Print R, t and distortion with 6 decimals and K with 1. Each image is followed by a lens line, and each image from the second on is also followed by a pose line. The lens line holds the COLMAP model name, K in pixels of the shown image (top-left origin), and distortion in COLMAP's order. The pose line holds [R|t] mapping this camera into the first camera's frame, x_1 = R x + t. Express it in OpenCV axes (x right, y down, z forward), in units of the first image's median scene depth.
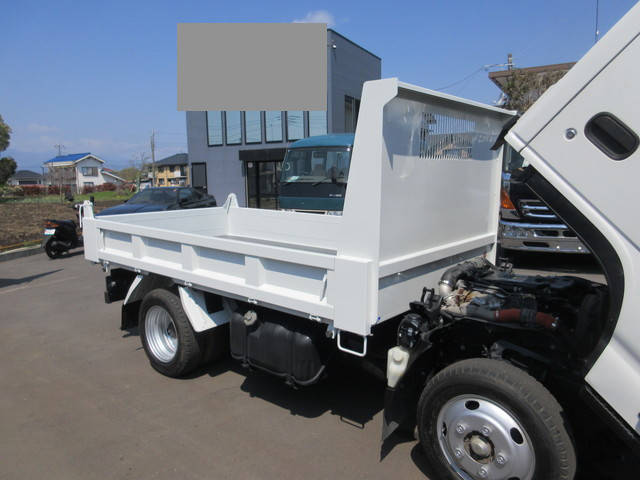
lens RADIAL K [[477.6, 0, 321.9], [0, 477.6, 242.9], [0, 0, 1]] dist [0.010778, 0.005355]
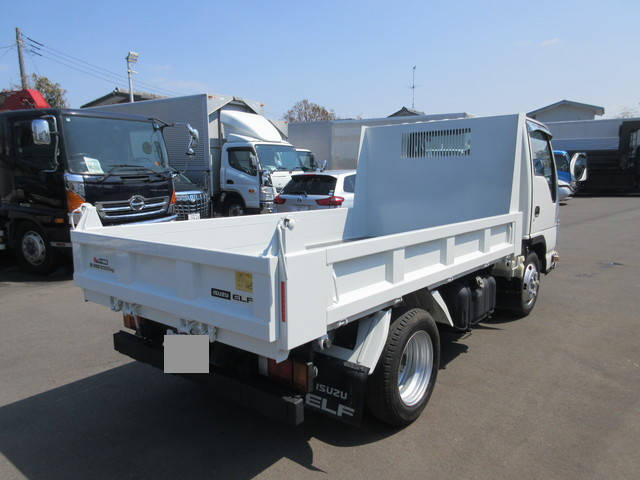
lens RADIAL K [[477.6, 0, 321.1], [0, 477.6, 238.9], [0, 0, 1]] dist [0.010778, 0.005355]
pose [[-0.032111, -0.124491, 0.991701, -0.887800], [0.157273, 0.979223, 0.128017, -0.113351], [-0.987033, 0.160079, -0.011864, 0.937098]]
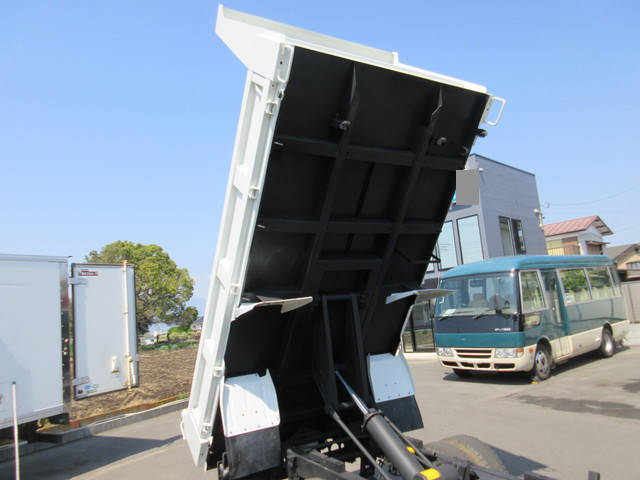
lens RADIAL K [[477.6, 0, 318.9], [0, 477.6, 243.1], [0, 0, 1]] dist [0.010778, 0.005355]
pose [[0.945183, -0.108021, -0.308157, -0.001185], [0.021305, 0.962089, -0.271901, -0.021157], [0.325846, 0.250431, 0.911652, 0.078608]]
